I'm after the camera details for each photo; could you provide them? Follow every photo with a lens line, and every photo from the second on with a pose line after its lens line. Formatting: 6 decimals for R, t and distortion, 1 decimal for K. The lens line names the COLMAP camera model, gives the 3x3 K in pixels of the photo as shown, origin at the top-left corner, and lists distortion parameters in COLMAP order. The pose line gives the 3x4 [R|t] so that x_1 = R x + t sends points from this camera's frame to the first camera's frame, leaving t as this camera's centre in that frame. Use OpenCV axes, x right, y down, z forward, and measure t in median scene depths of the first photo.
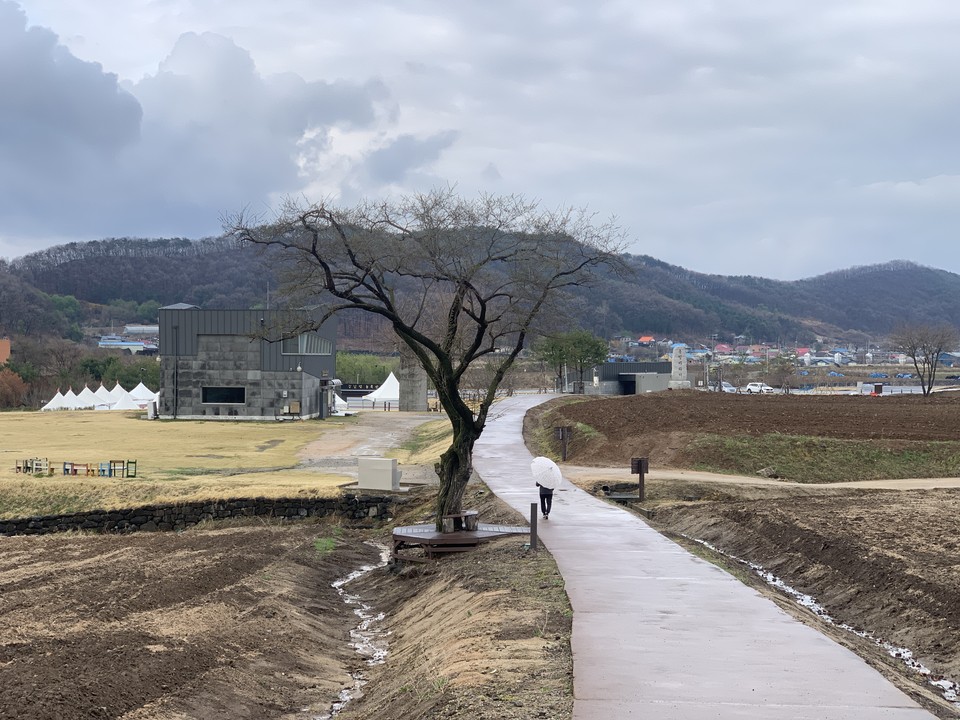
lens RADIAL K [[1469.4, 0, 480.0], [0, 1469.4, 360.0], [0, 0, 1]] dist [0.014062, 0.036816]
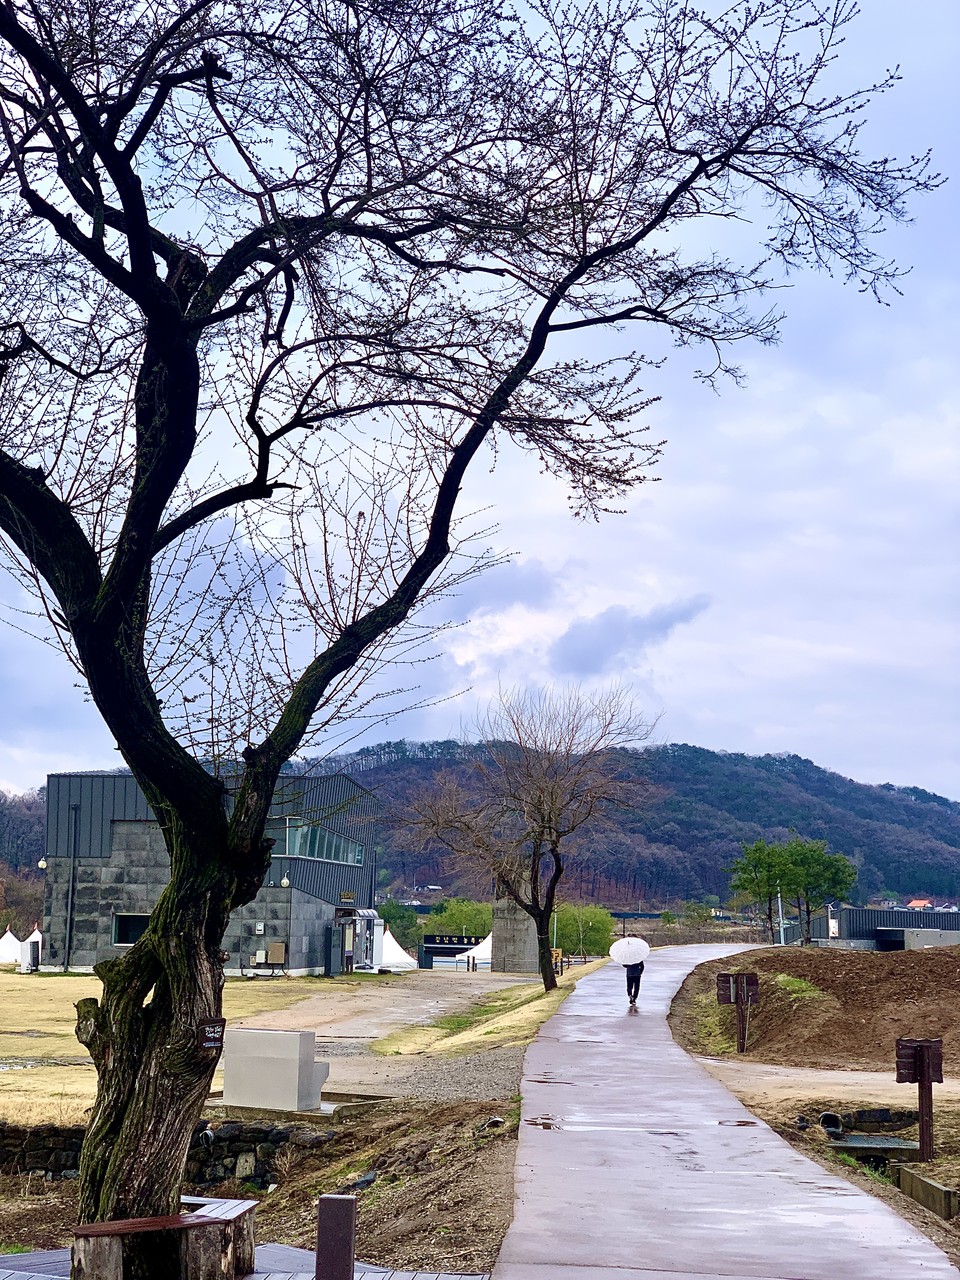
lens RADIAL K [[1885.4, 0, 480.0], [0, 1885.4, 640.0], [0, 0, 1]] dist [0.203235, -0.805108]
pose [[0.993740, -0.002647, -0.111690, 0.030422], [-0.014714, 0.987910, -0.154326, 0.024894], [0.110749, 0.155004, 0.981687, 0.288342]]
